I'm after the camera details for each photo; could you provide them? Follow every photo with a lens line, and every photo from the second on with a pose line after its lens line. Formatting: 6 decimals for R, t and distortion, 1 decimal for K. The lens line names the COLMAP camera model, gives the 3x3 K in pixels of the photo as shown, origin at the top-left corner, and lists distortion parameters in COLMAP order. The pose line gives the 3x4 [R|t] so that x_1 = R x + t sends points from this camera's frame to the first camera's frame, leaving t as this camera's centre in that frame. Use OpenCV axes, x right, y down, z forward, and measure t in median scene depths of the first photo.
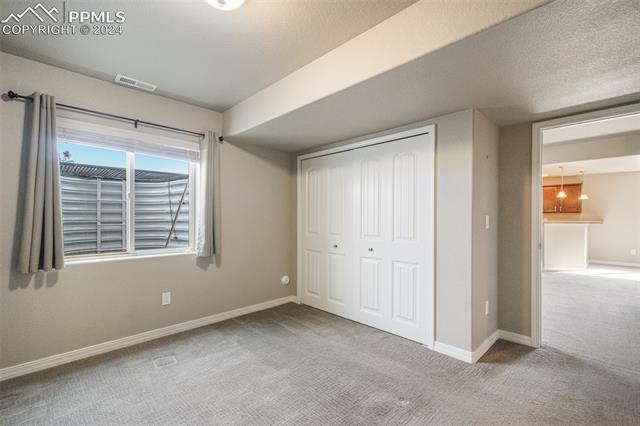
lens RADIAL K [[274.3, 0, 320.0], [0, 274.3, 213.0], [0, 0, 1]] dist [0.000107, -0.000035]
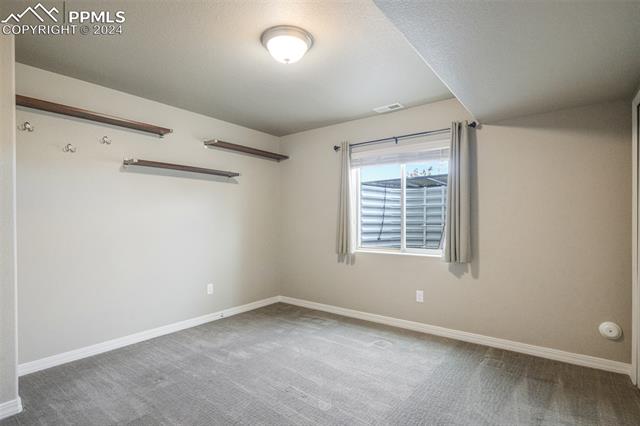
lens RADIAL K [[309.8, 0, 319.5], [0, 309.8, 217.0], [0, 0, 1]] dist [-0.001869, -0.000308]
pose [[0.152566, -0.012544, -0.988214, 0.553514], [0.021351, 0.999728, -0.009394, 0.009712], [0.988063, -0.019666, 0.152792, 0.436631]]
